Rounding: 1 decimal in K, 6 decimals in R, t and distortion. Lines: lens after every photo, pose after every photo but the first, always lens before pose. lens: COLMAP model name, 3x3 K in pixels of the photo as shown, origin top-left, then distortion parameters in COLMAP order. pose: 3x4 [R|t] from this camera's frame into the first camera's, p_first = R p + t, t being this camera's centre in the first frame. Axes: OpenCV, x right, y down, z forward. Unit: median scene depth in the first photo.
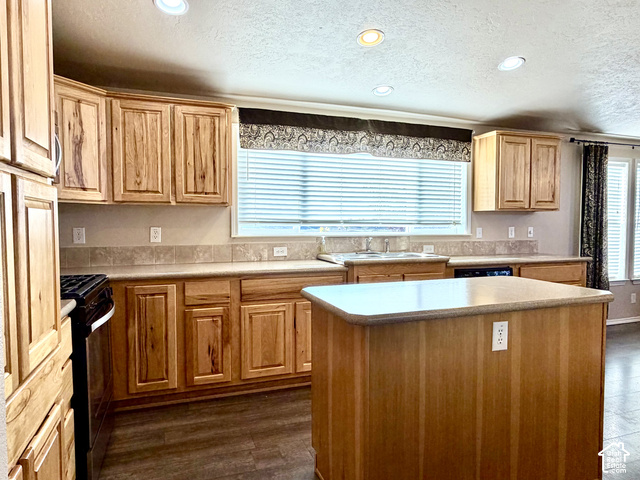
lens RADIAL K [[411.7, 0, 320.0], [0, 411.7, 240.0], [0, 0, 1]] dist [0.018816, -0.000928]
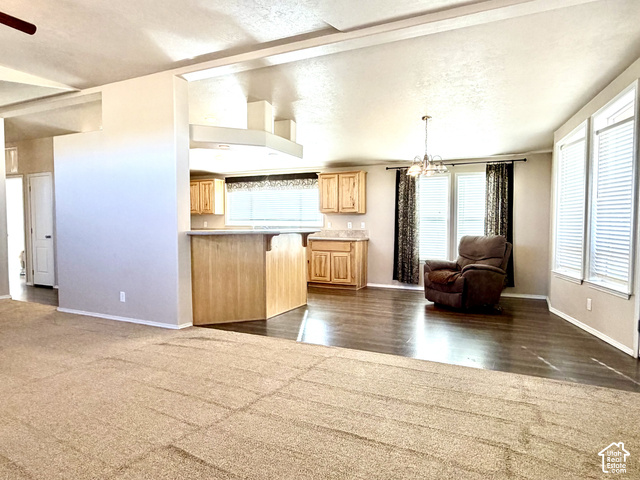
lens RADIAL K [[411.7, 0, 320.0], [0, 411.7, 240.0], [0, 0, 1]] dist [0.018816, -0.000928]
pose [[0.685777, 0.029540, -0.727212, 2.115976], [-0.032287, 0.999427, 0.010151, 0.039099], [0.727095, 0.016518, 0.686338, -0.380991]]
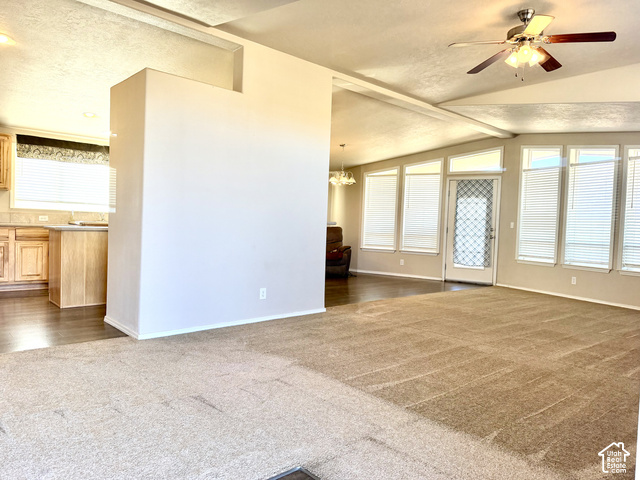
lens RADIAL K [[450.5, 0, 320.0], [0, 450.5, 240.0], [0, 0, 1]] dist [0.001311, -0.004177]
pose [[0.922840, 0.014766, 0.384899, 0.252121], [-0.013725, 0.999891, -0.005454, 0.115416], [-0.384938, -0.000250, 0.922942, -1.206752]]
